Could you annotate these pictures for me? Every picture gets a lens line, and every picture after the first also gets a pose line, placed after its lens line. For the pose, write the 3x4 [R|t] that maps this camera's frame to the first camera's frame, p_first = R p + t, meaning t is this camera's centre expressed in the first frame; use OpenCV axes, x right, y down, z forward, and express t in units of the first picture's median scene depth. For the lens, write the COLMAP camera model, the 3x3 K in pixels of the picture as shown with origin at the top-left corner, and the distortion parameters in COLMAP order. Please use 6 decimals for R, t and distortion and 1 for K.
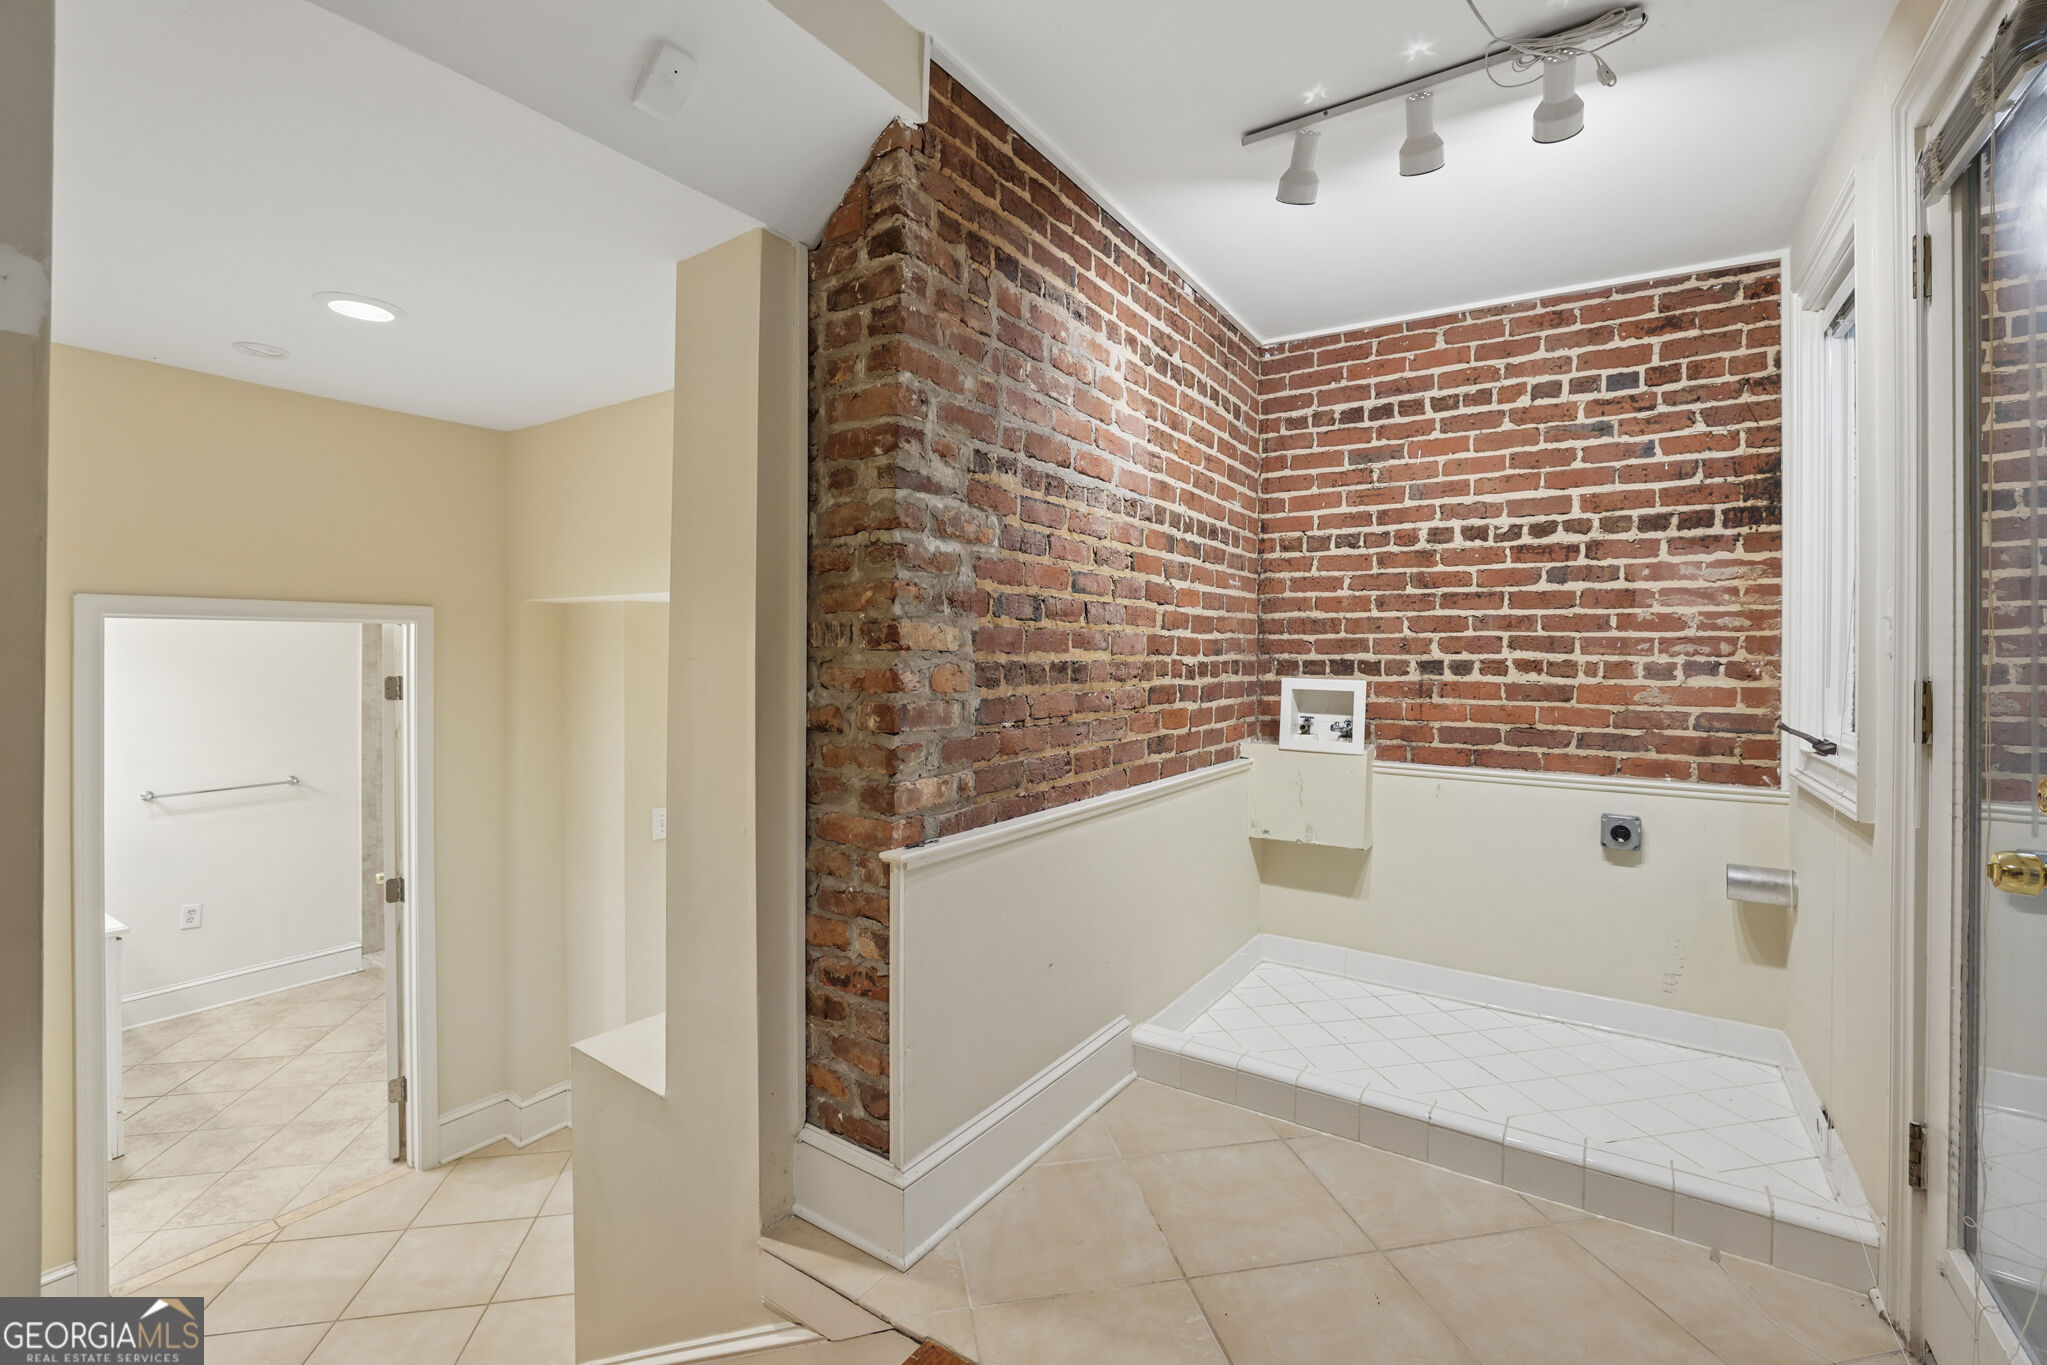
lens RADIAL K [[877.2, 0, 1023.7], [0, 877.2, 661.2], [0, 0, 1]] dist [-0.053567, 0.019110]
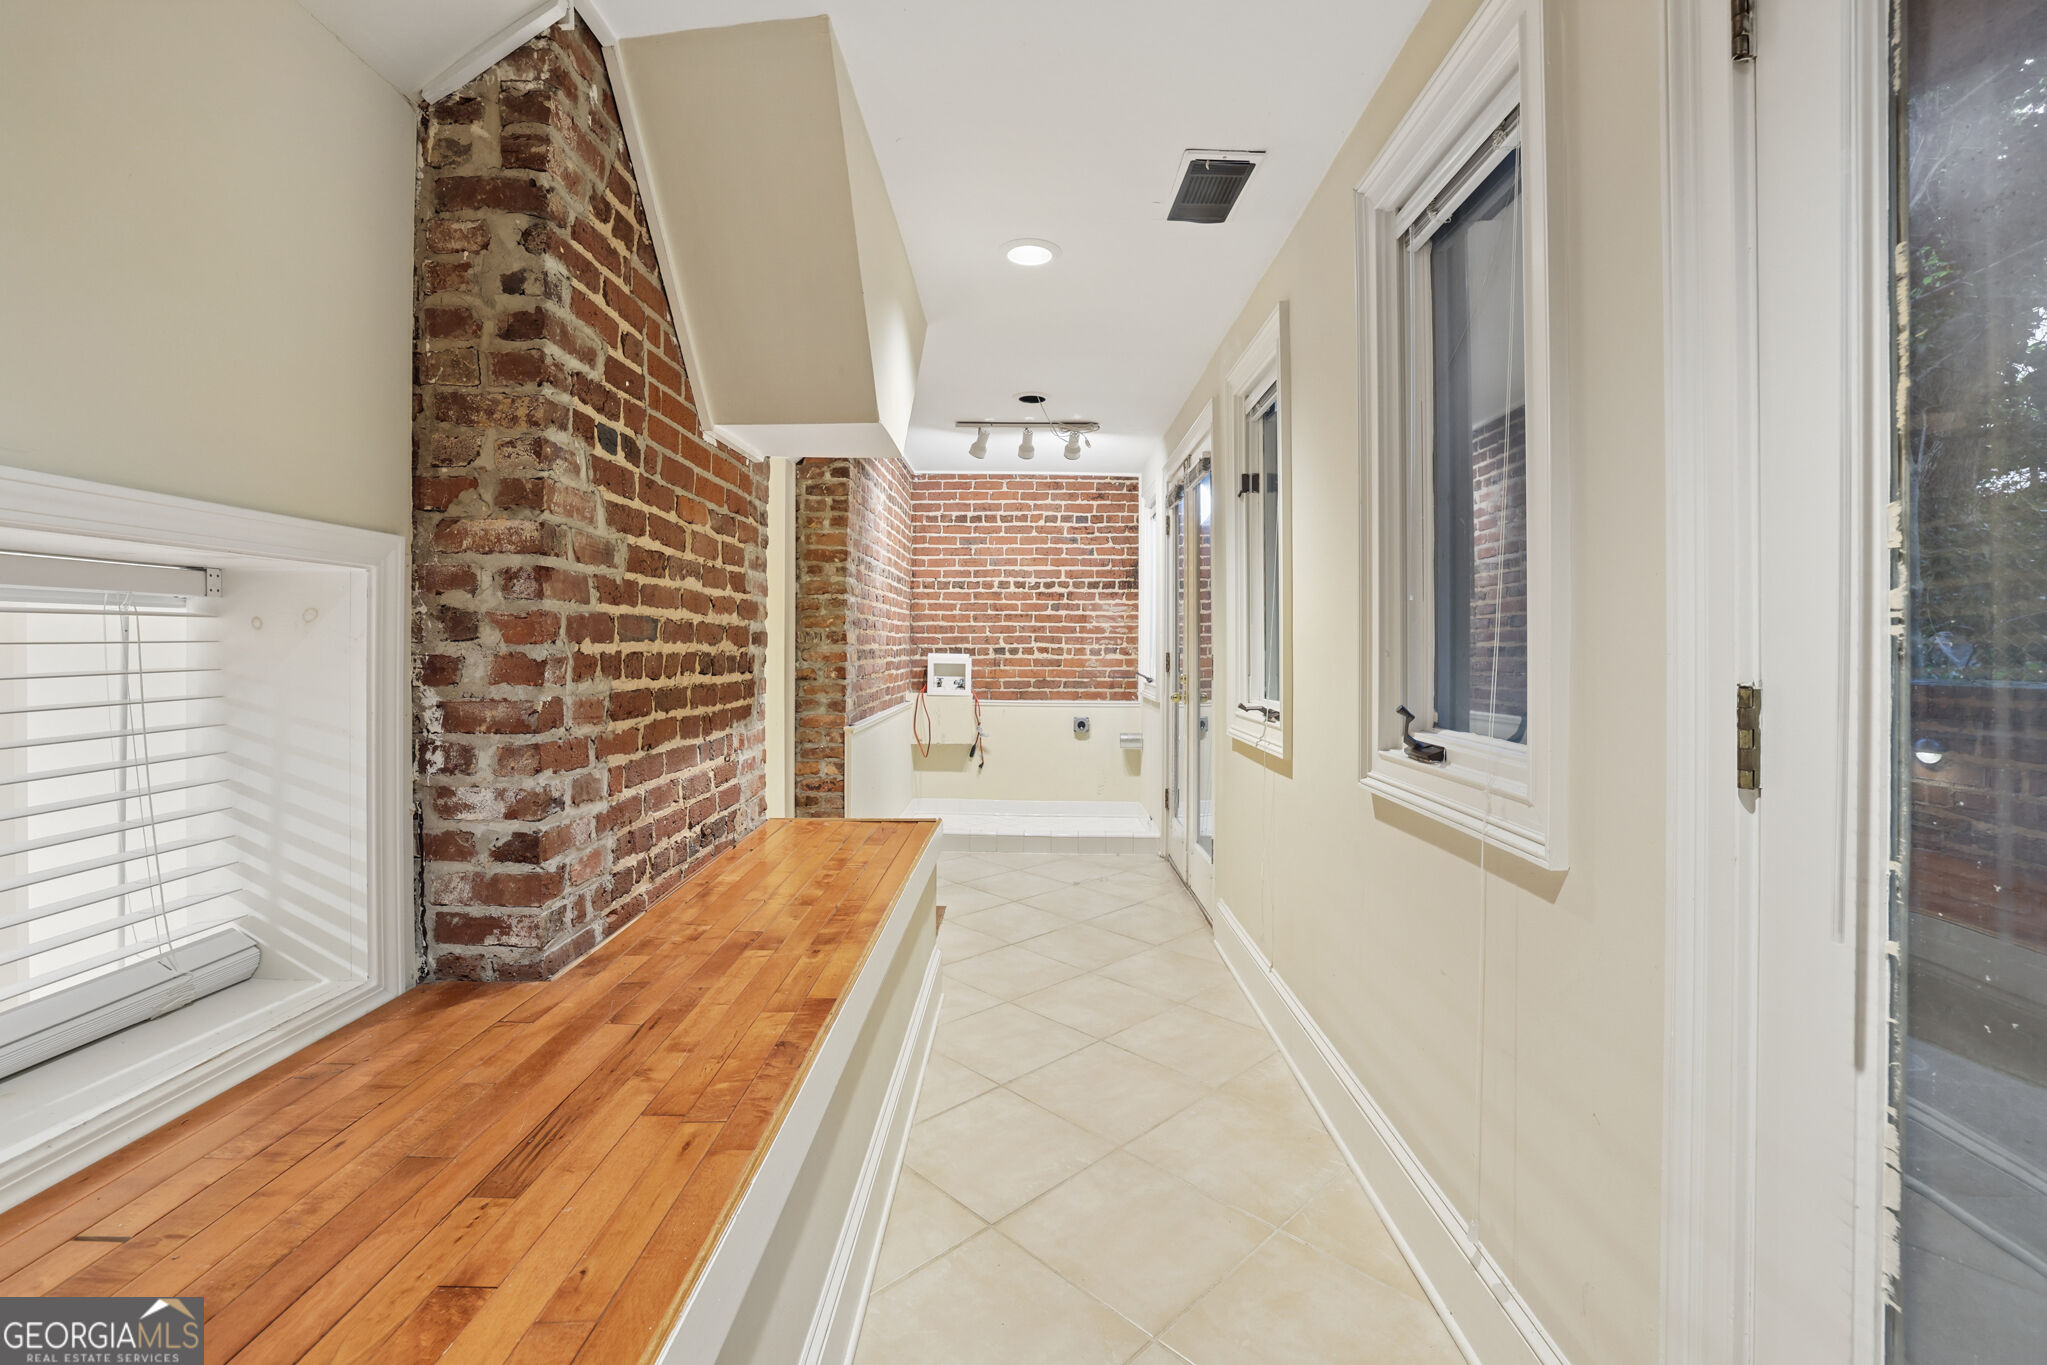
lens RADIAL K [[892.2, 0, 1024.1], [0, 892.2, 704.2], [0, 0, 1]] dist [-0.047628, 0.017591]
pose [[0.836178, -0.039230, 0.547053, -0.667983], [0.006848, 0.998108, 0.061109, 0.004166], [-0.548415, -0.047352, 0.834864, -0.818684]]
